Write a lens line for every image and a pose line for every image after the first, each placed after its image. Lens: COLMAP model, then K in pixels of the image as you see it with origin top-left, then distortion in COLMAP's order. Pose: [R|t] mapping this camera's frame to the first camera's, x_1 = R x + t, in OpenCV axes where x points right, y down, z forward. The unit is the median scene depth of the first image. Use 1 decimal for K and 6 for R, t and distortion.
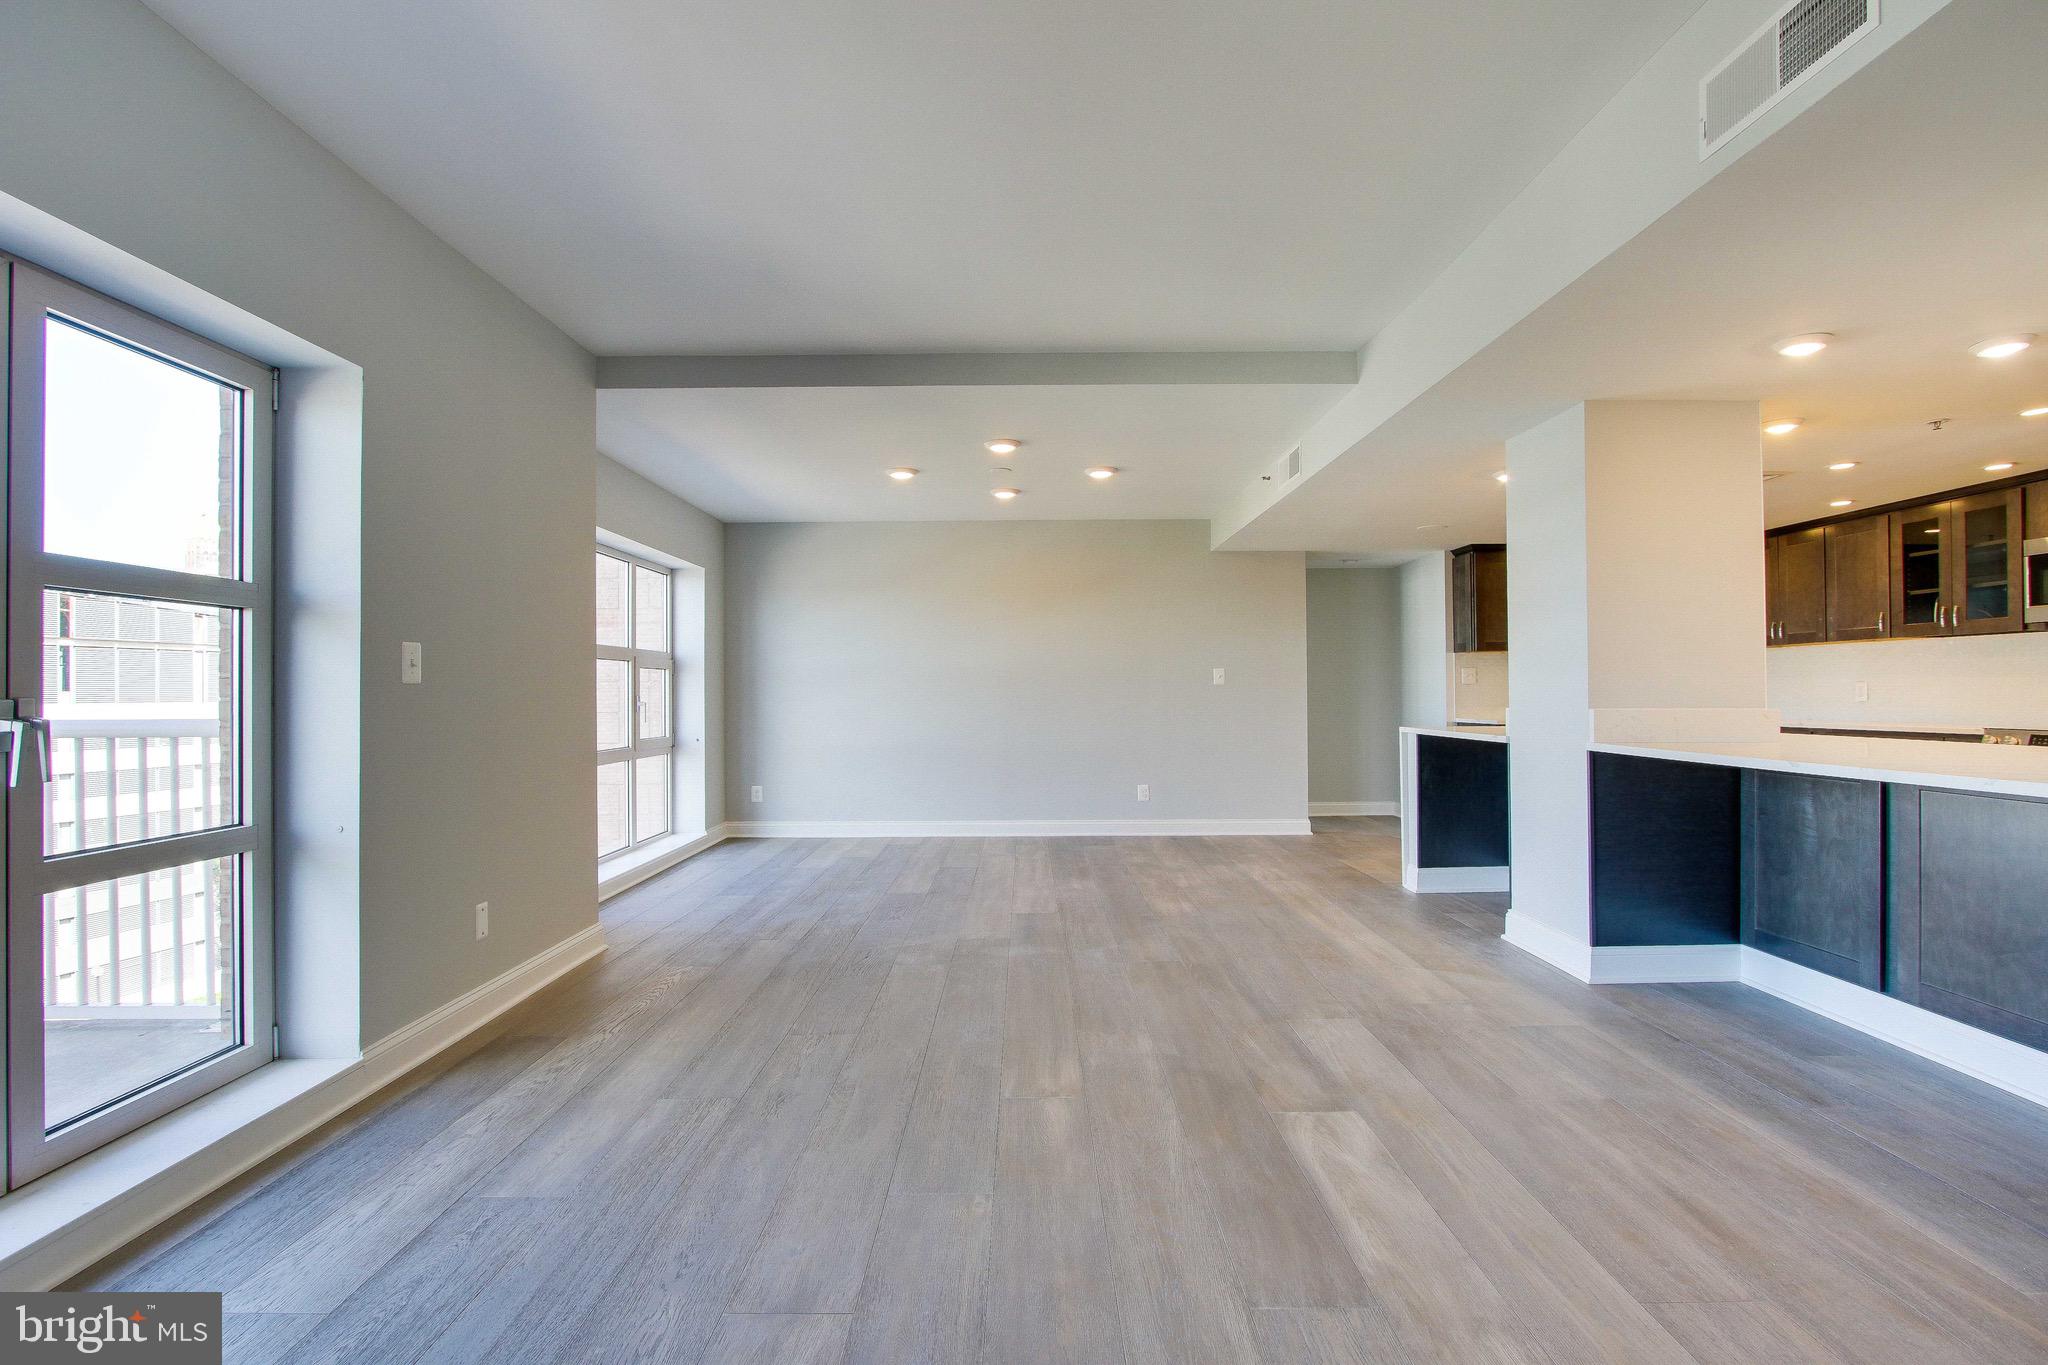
lens RADIAL K [[947.7, 0, 1024.1], [0, 947.7, 680.5], [0, 0, 1]] dist [-0.015895, 0.002134]
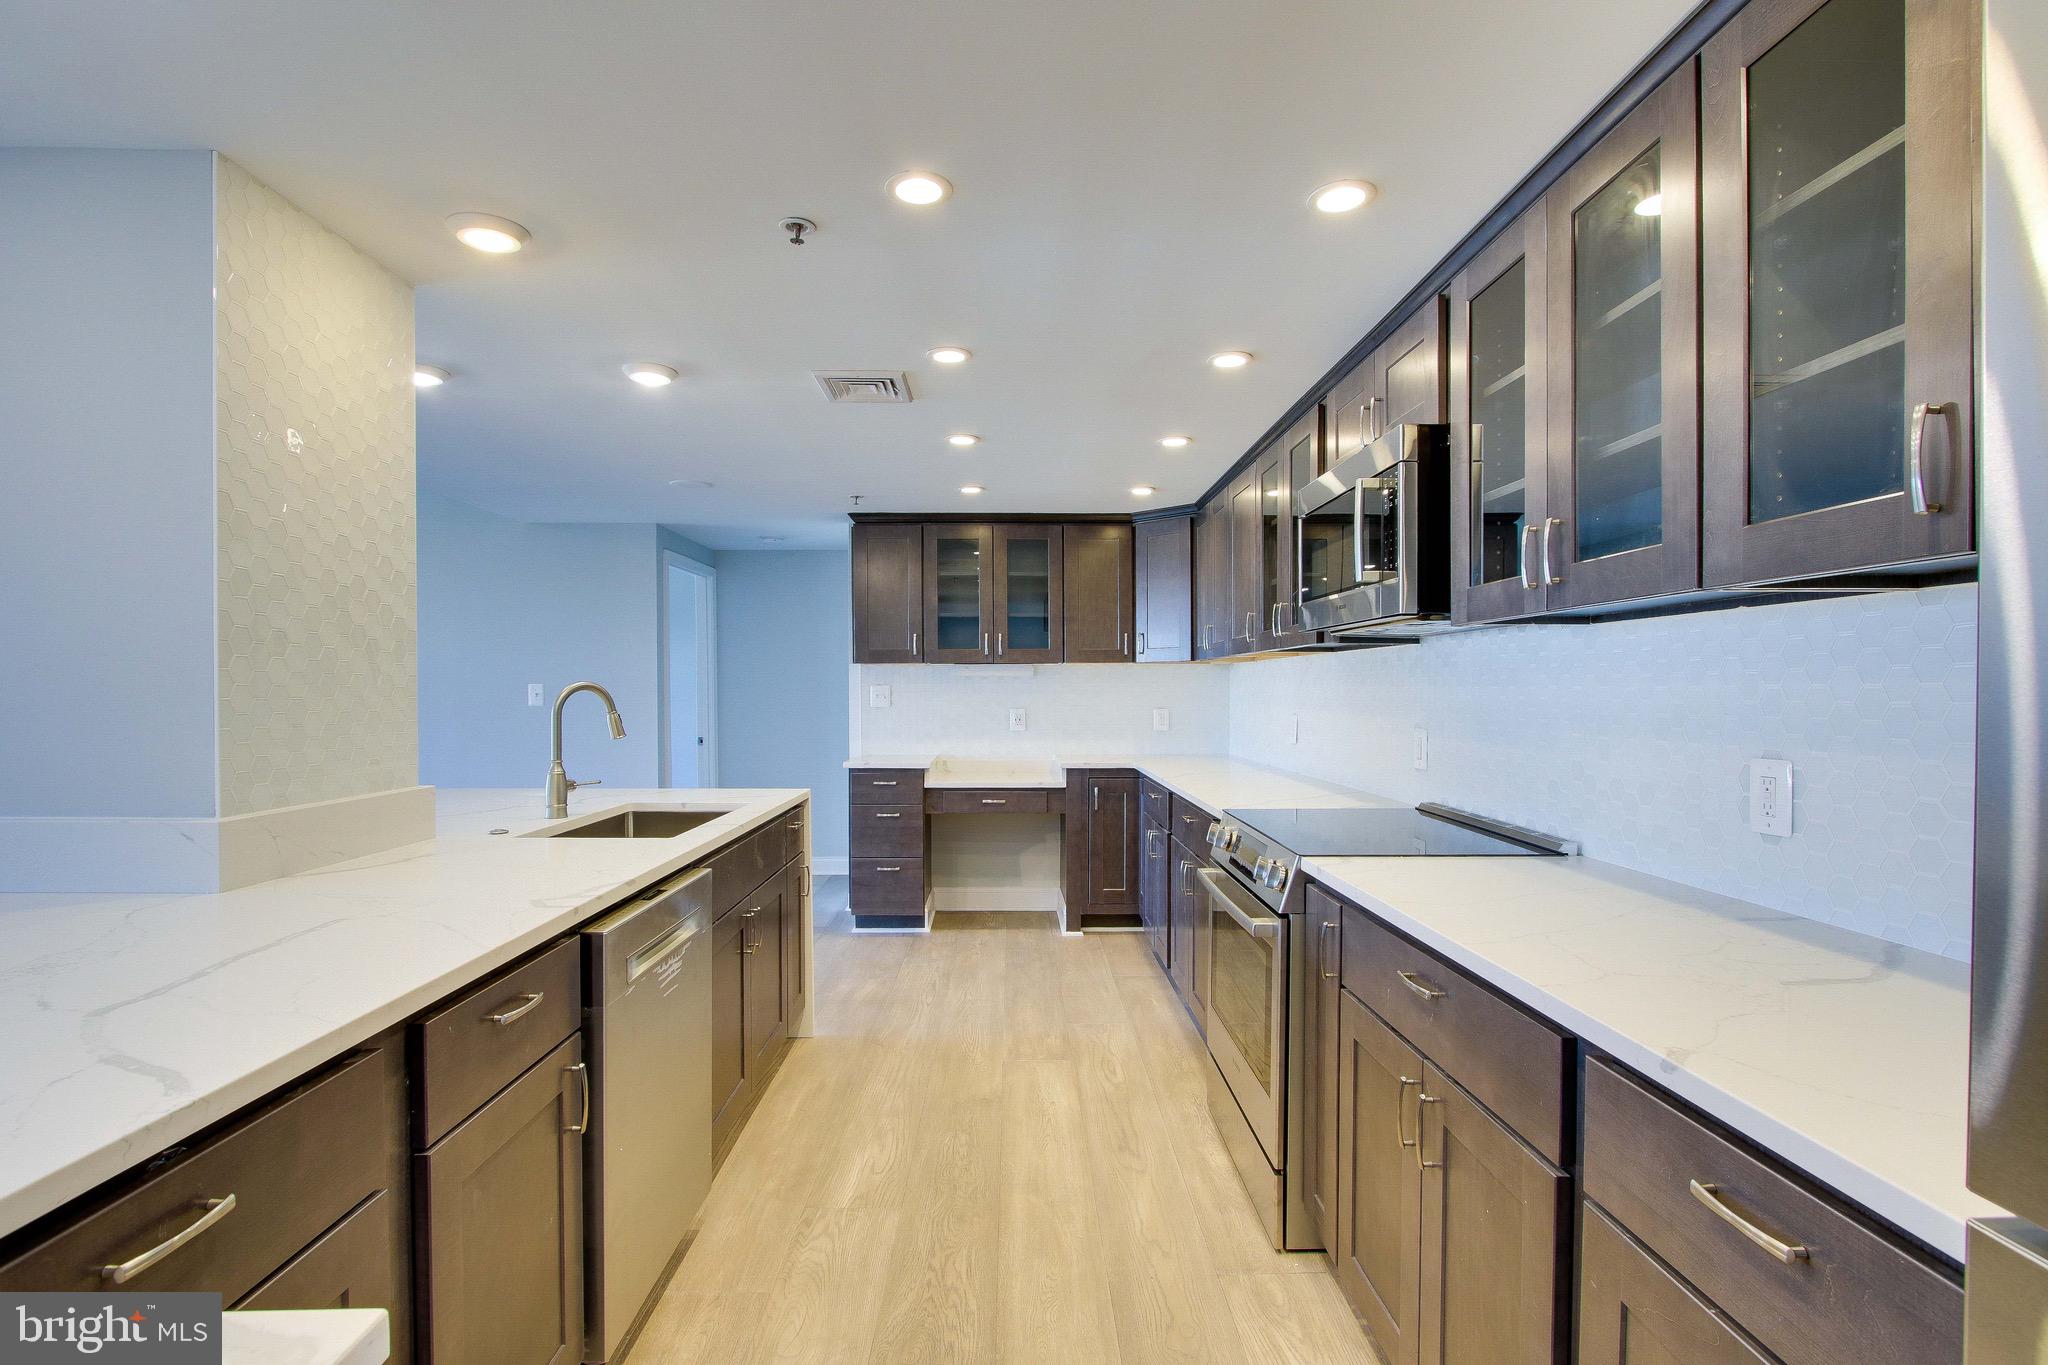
lens RADIAL K [[947.7, 0, 1012.7], [0, 947.7, 716.2], [0, 0, 1]] dist [-0.015895, 0.002134]
pose [[0.999940, 0.010944, -0.000522, 1.201550], [-0.010914, 0.999115, 0.040623, -0.042192], [0.000966, -0.040615, 0.999174, 0.542051]]
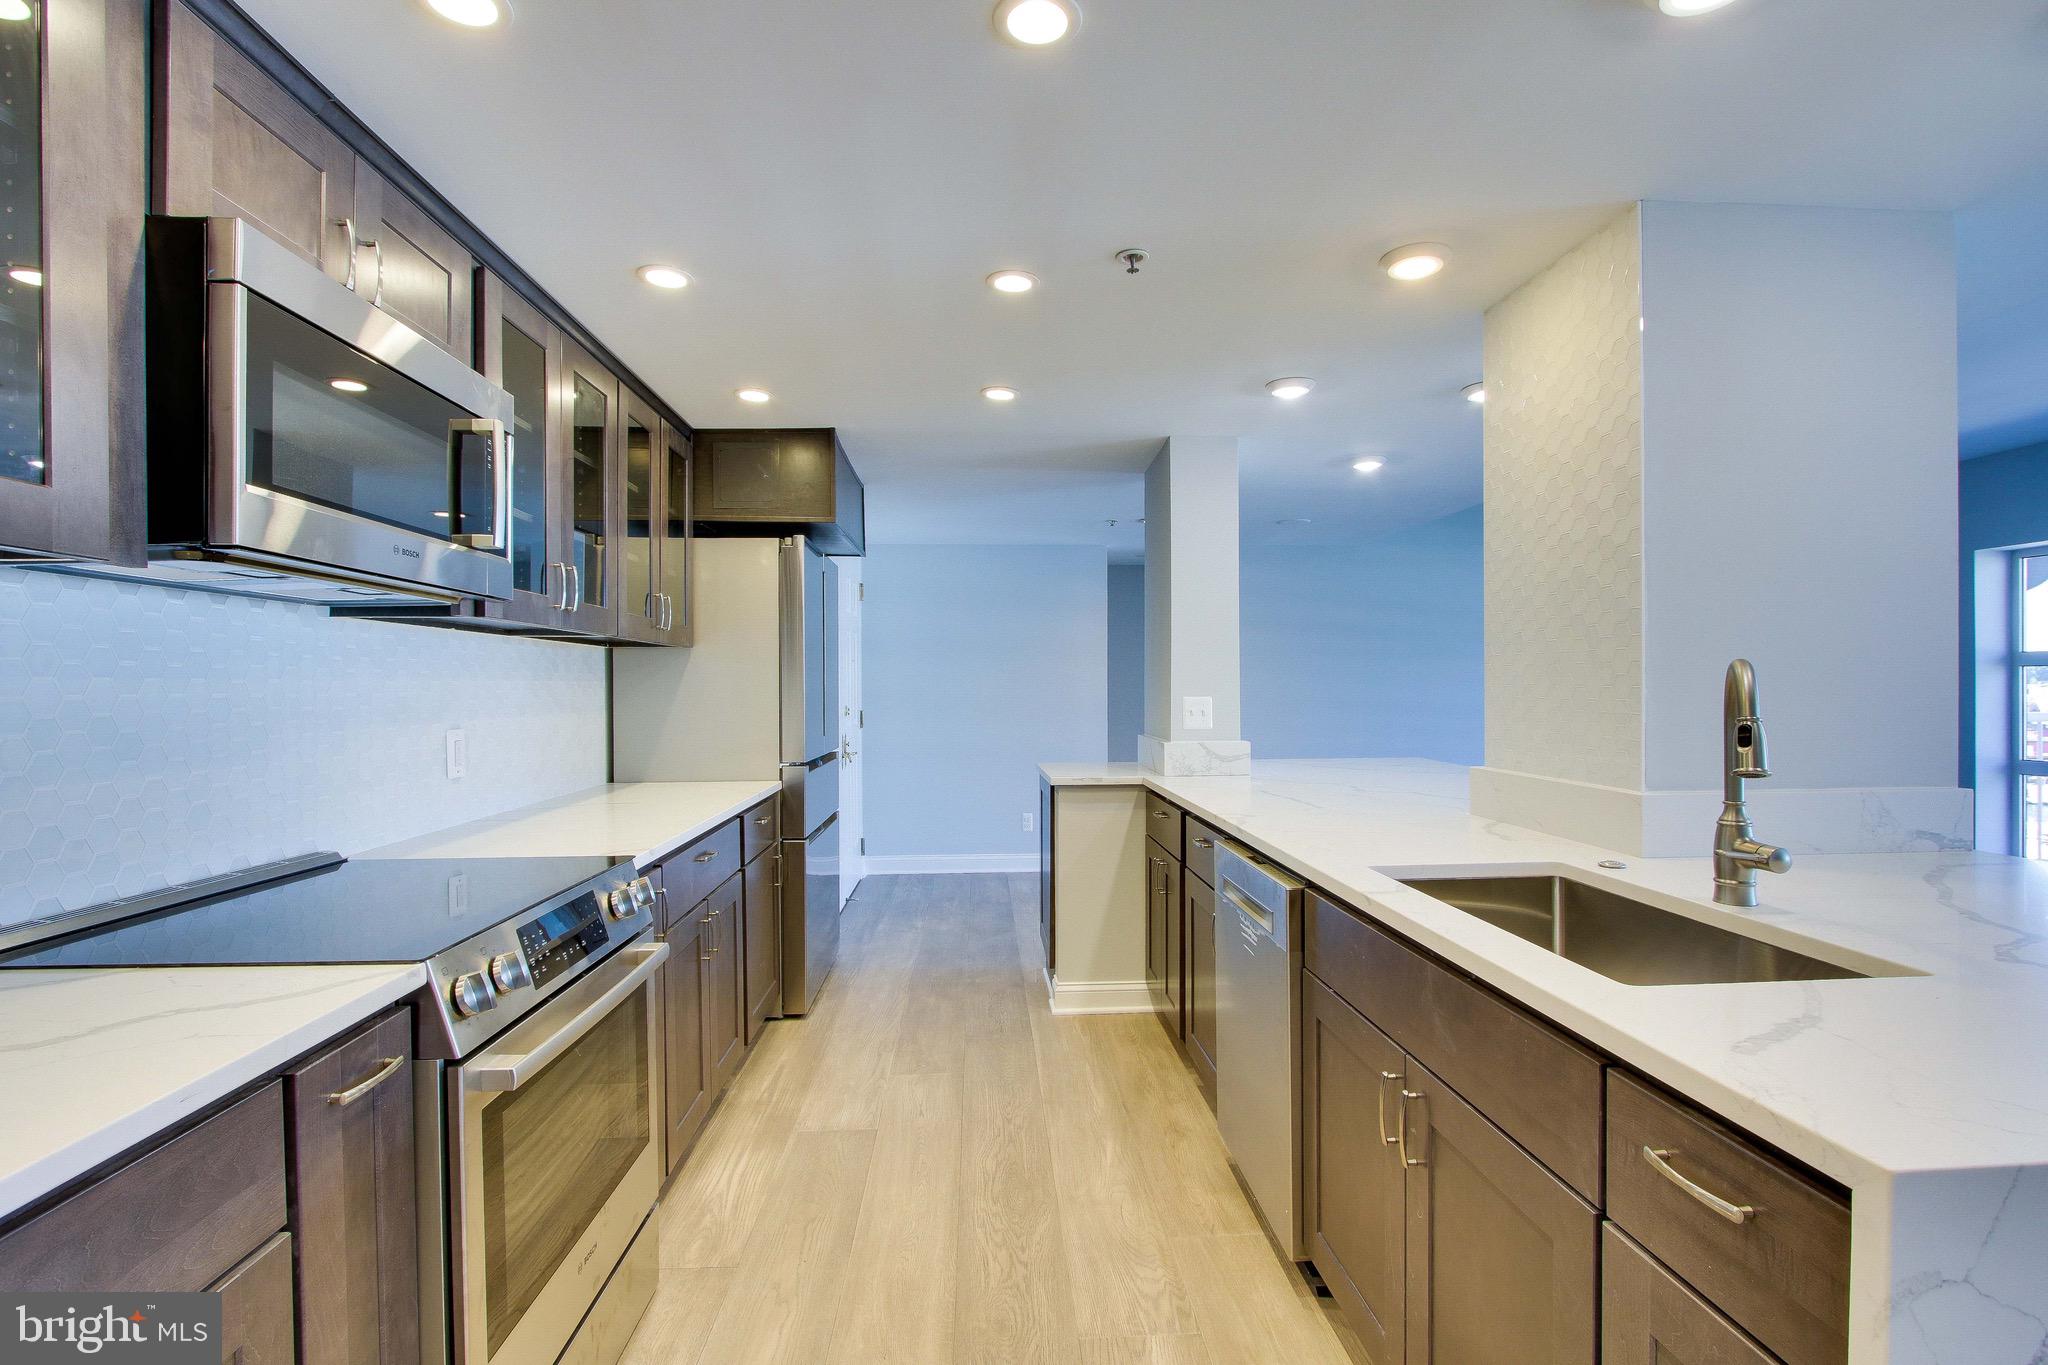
lens RADIAL K [[947.7, 0, 1019.2], [0, 947.7, 689.7], [0, 0, 1]] dist [-0.015895, 0.002134]
pose [[-0.999083, 0.016688, -0.039433, 1.174483], [0.017047, 0.999816, -0.008785, -0.023563], [0.039280, -0.009449, -0.999184, 1.695038]]
